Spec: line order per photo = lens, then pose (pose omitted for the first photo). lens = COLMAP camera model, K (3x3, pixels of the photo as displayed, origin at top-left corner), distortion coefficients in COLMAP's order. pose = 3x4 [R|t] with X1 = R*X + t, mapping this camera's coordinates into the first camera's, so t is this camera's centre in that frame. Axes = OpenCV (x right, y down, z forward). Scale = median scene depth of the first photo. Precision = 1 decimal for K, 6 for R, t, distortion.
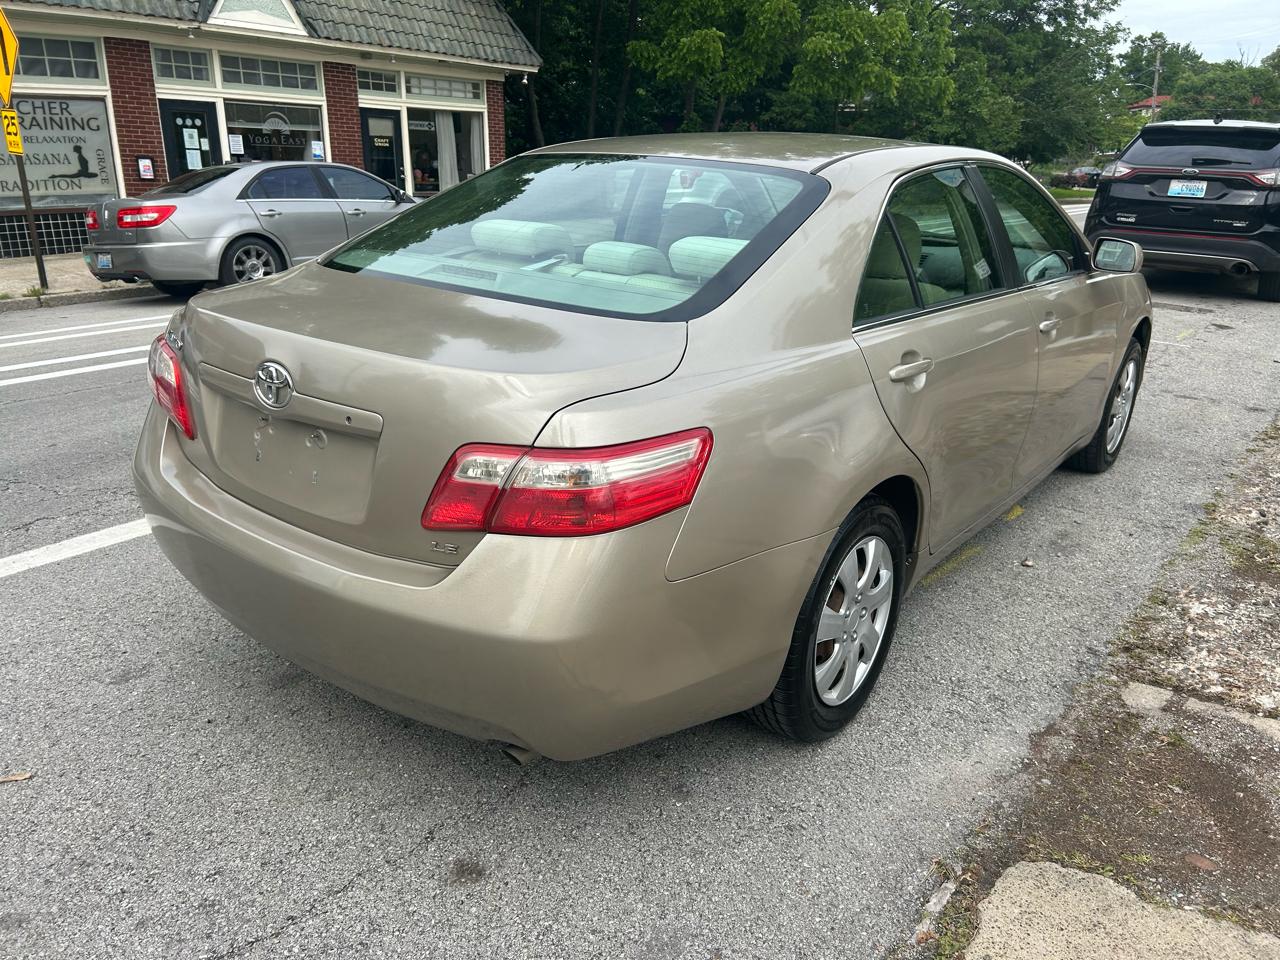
lens RADIAL K [[964.1, 0, 646.0], [0, 964.1, 472.2], [0, 0, 1]] dist [0.055357, -0.060638]
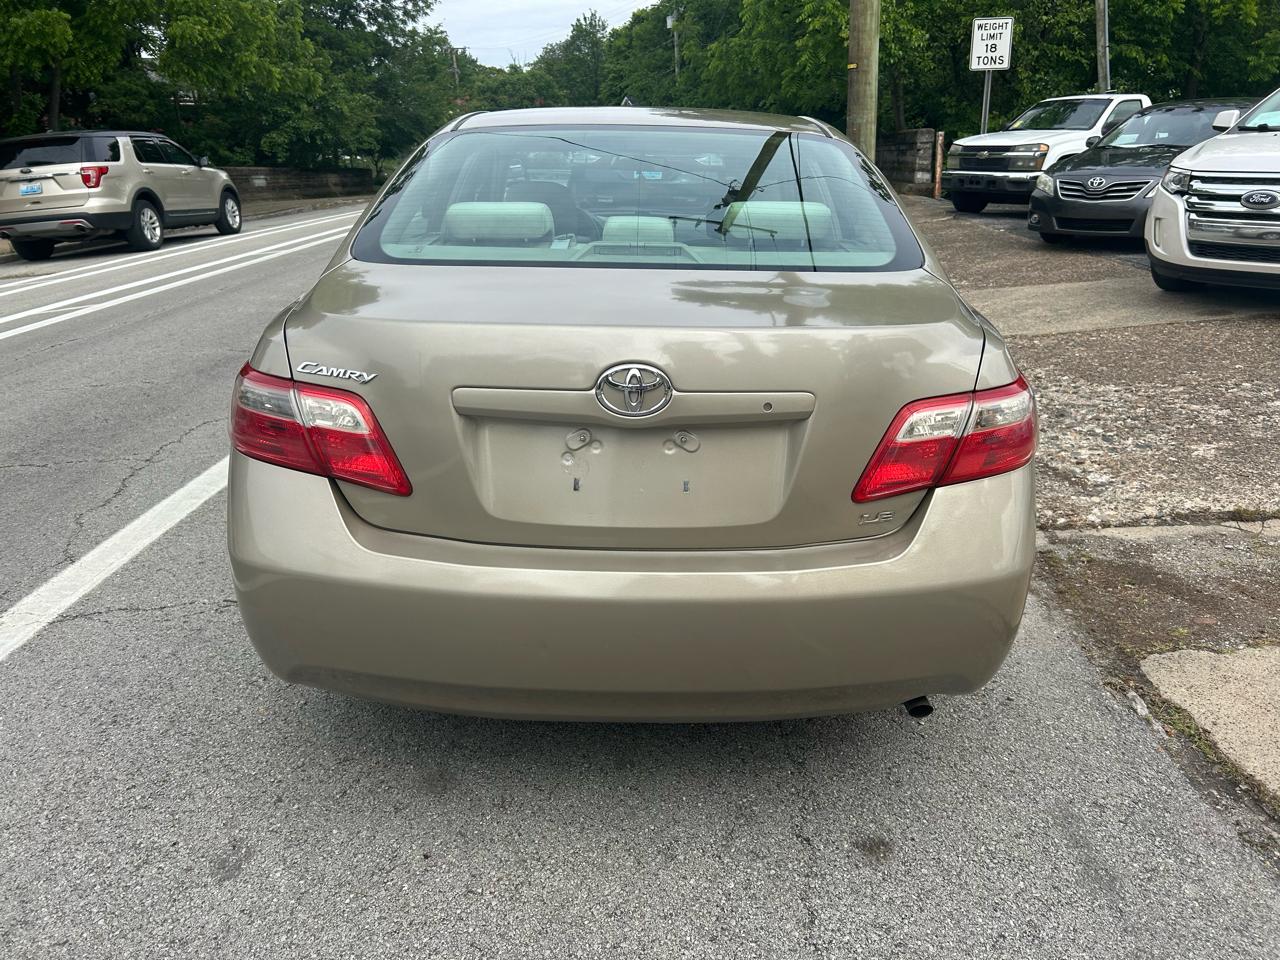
lens RADIAL K [[964.1, 0, 643.6], [0, 964.1, 471.0], [0, 0, 1]] dist [0.055357, -0.060638]
pose [[0.798057, -0.209732, 0.564905, -0.112172], [0.209059, 0.975614, 0.066872, -0.009711], [-0.565155, 0.064731, 0.822441, 0.040171]]
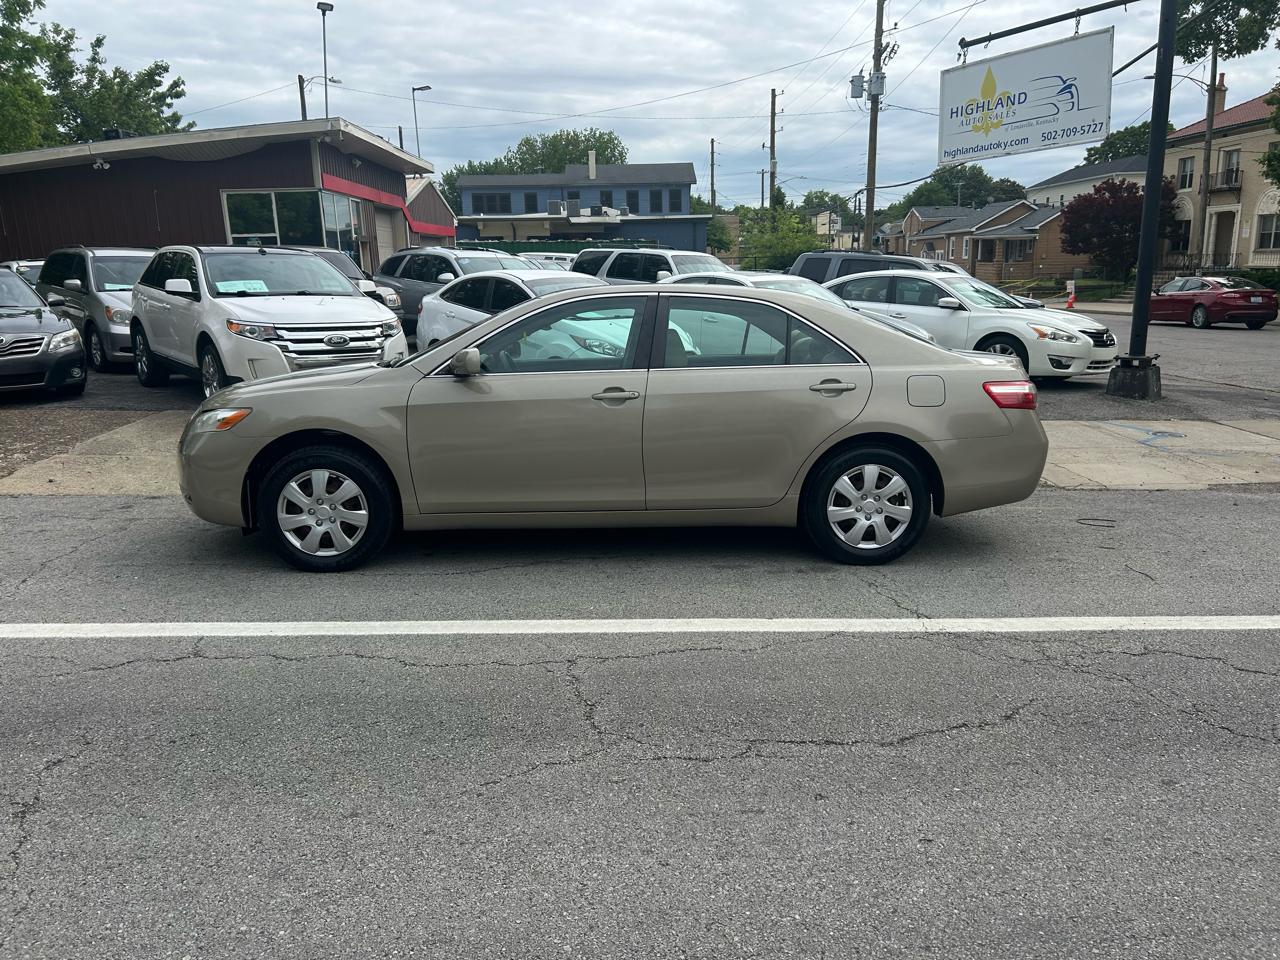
lens RADIAL K [[964.1, 0, 641.1], [0, 964.1, 481.3], [0, 0, 1]] dist [0.055357, -0.060638]
pose [[-0.642727, -0.155737, 0.750099, -0.252208], [0.235400, 0.891603, 0.386820, -0.154088], [-0.729033, 0.425193, -0.536397, 0.455592]]
